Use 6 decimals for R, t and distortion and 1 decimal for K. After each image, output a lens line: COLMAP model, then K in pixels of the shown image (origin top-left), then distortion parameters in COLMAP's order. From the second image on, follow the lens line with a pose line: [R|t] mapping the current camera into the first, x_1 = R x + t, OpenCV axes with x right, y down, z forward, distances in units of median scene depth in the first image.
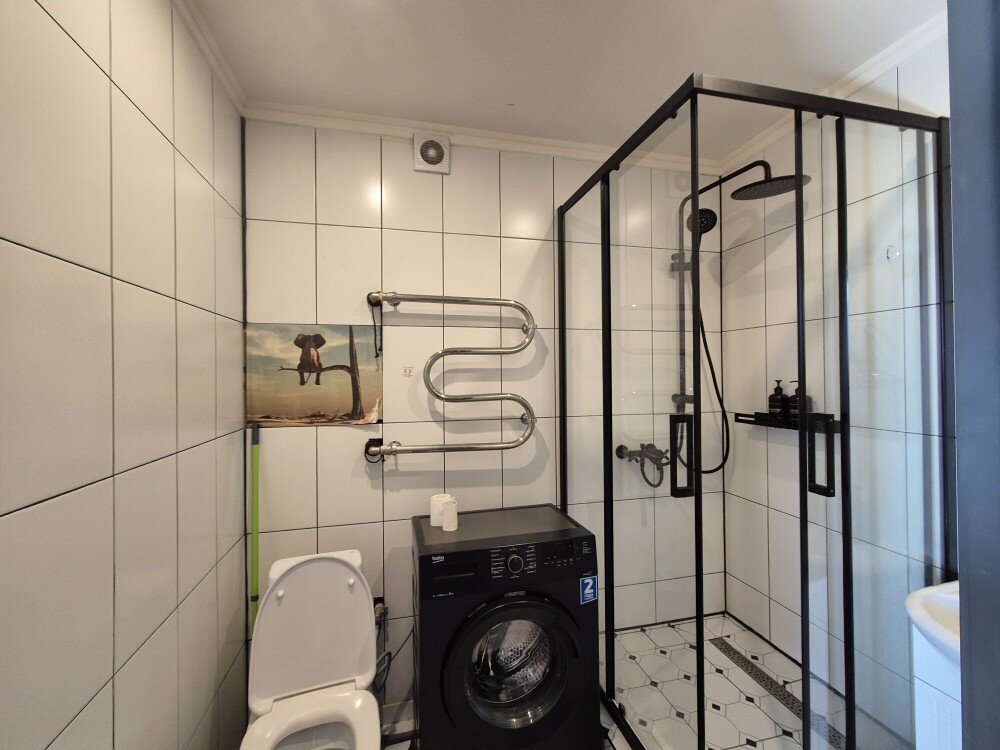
lens RADIAL K [[409.4, 0, 497.3], [0, 409.4, 371.5], [0, 0, 1]] dist [0.002150, 0.000660]
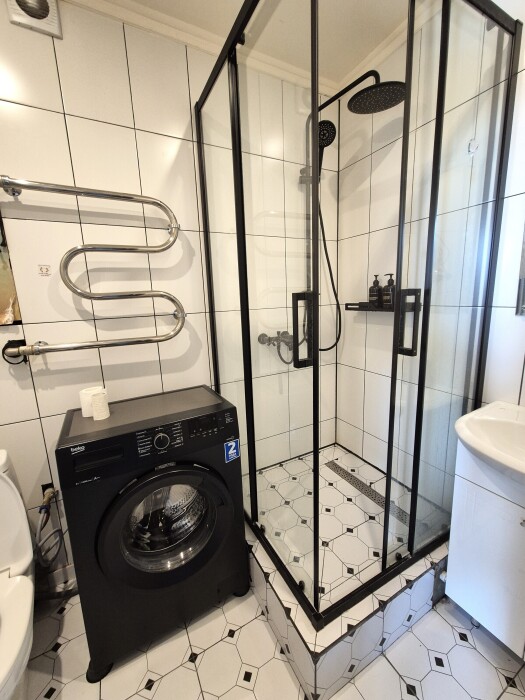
lens RADIAL K [[286.6, 0, 264.8], [0, 286.6, 348.0], [0, 0, 1]] dist [0.002150, 0.000660]
pose [[0.966691, -0.073638, 0.245123, 0.104754], [0.026782, 0.981563, 0.189253, 0.066018], [-0.254540, -0.176385, 0.950841, 0.185148]]
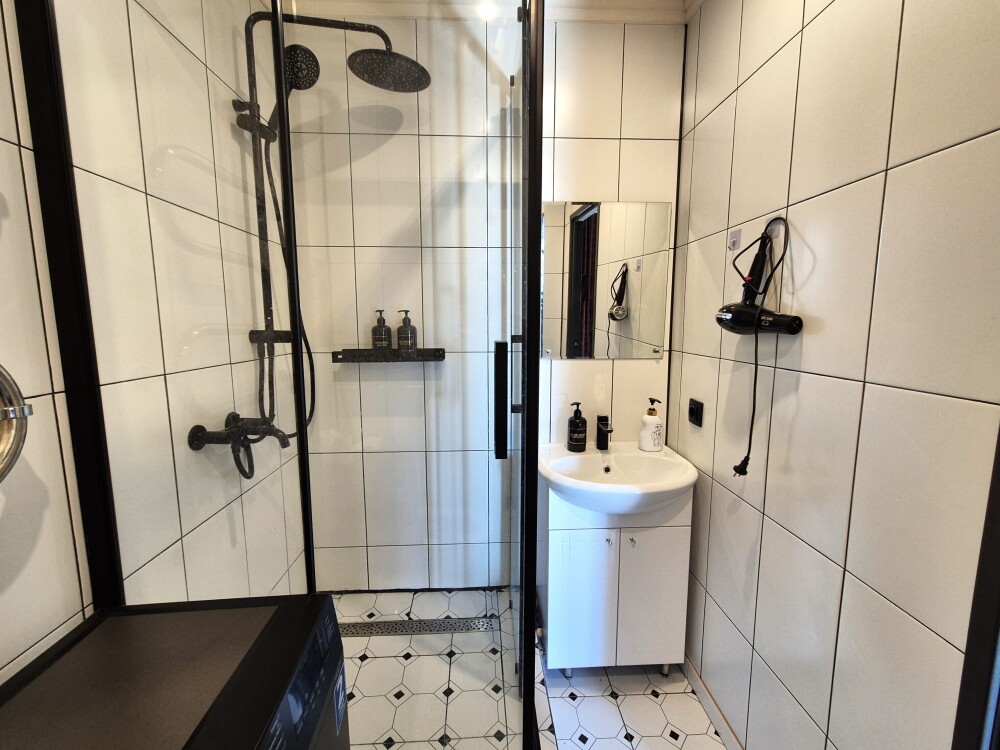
lens RADIAL K [[411.7, 0, 500.2], [0, 411.7, 369.7], [0, 0, 1]] dist [0.002610, 0.000245]
pose [[0.193998, -0.109857, 0.974831, -0.155731], [-0.005414, 0.993575, 0.113047, 0.047342], [-0.980987, -0.027209, 0.192157, 0.561494]]
